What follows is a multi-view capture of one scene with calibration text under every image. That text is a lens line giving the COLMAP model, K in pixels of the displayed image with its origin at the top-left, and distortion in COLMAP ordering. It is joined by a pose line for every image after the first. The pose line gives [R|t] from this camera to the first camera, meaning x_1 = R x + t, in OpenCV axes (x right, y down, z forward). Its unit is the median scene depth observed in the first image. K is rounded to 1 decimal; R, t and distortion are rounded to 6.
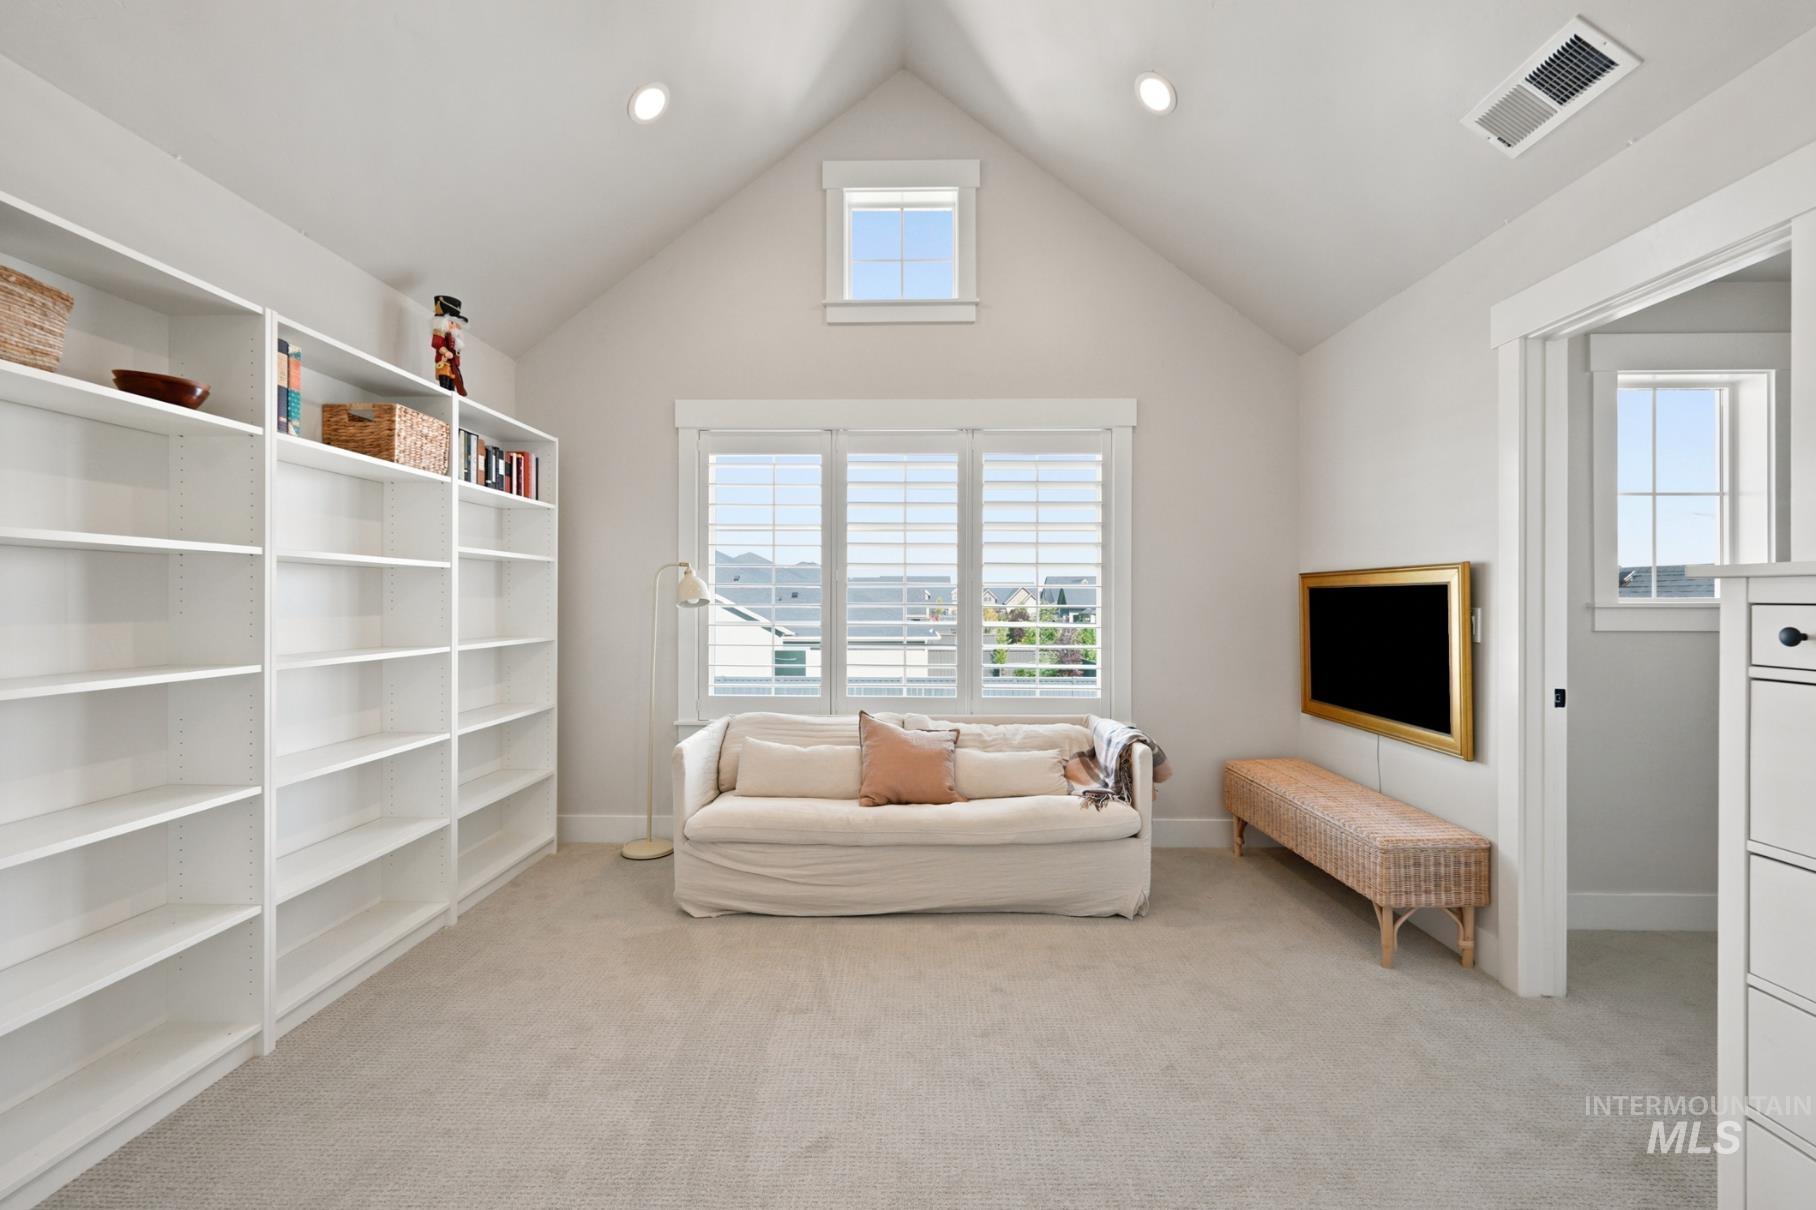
lens RADIAL K [[762.8, 0, 898.2], [0, 762.8, 617.5], [0, 0, 1]] dist [0.001010, -0.000359]
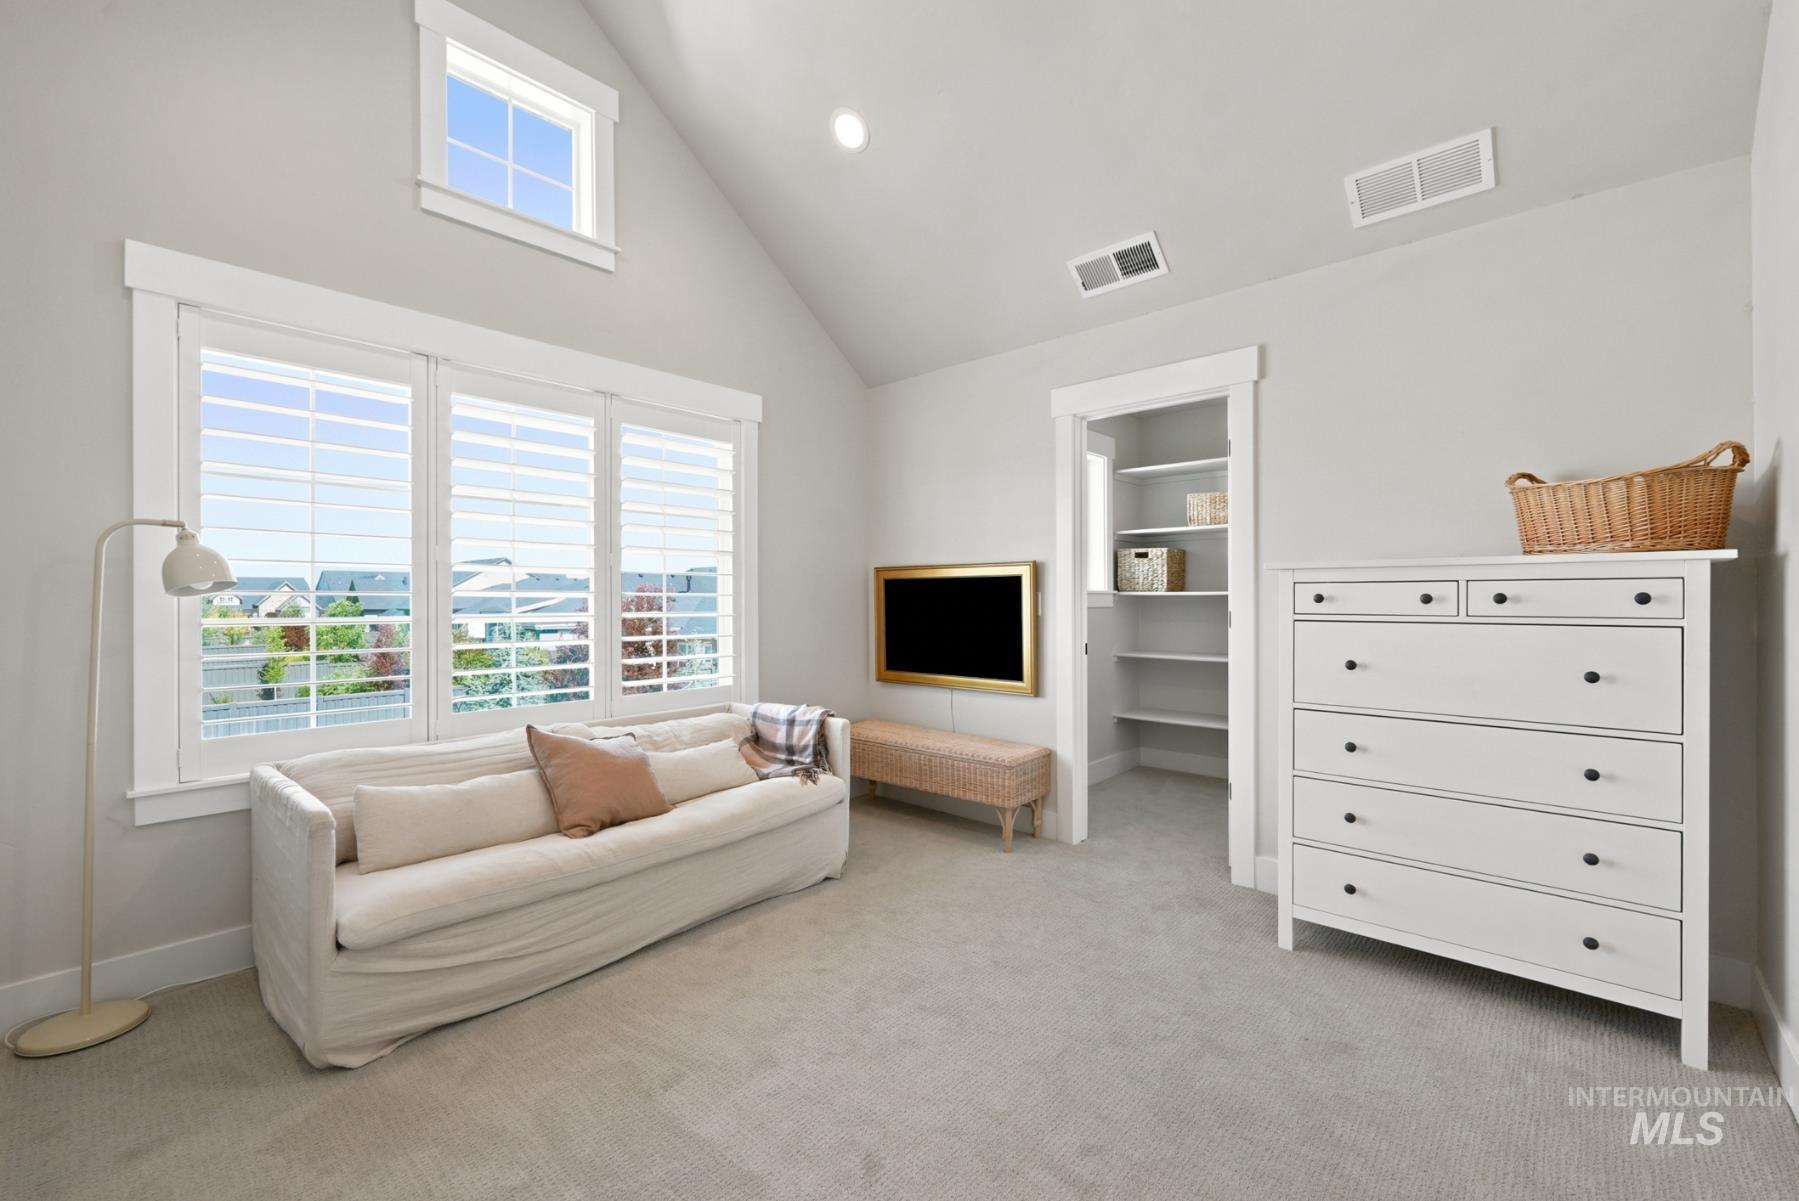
lens RADIAL K [[767.2, 0, 894.9], [0, 767.2, 618.4], [0, 0, 1]] dist [-0.000774, -0.000082]
pose [[0.641646, -0.022394, 0.766674, -0.471324], [0.022037, 0.999699, 0.010757, 0.013237], [-0.766684, 0.009993, 0.641947, 0.227276]]
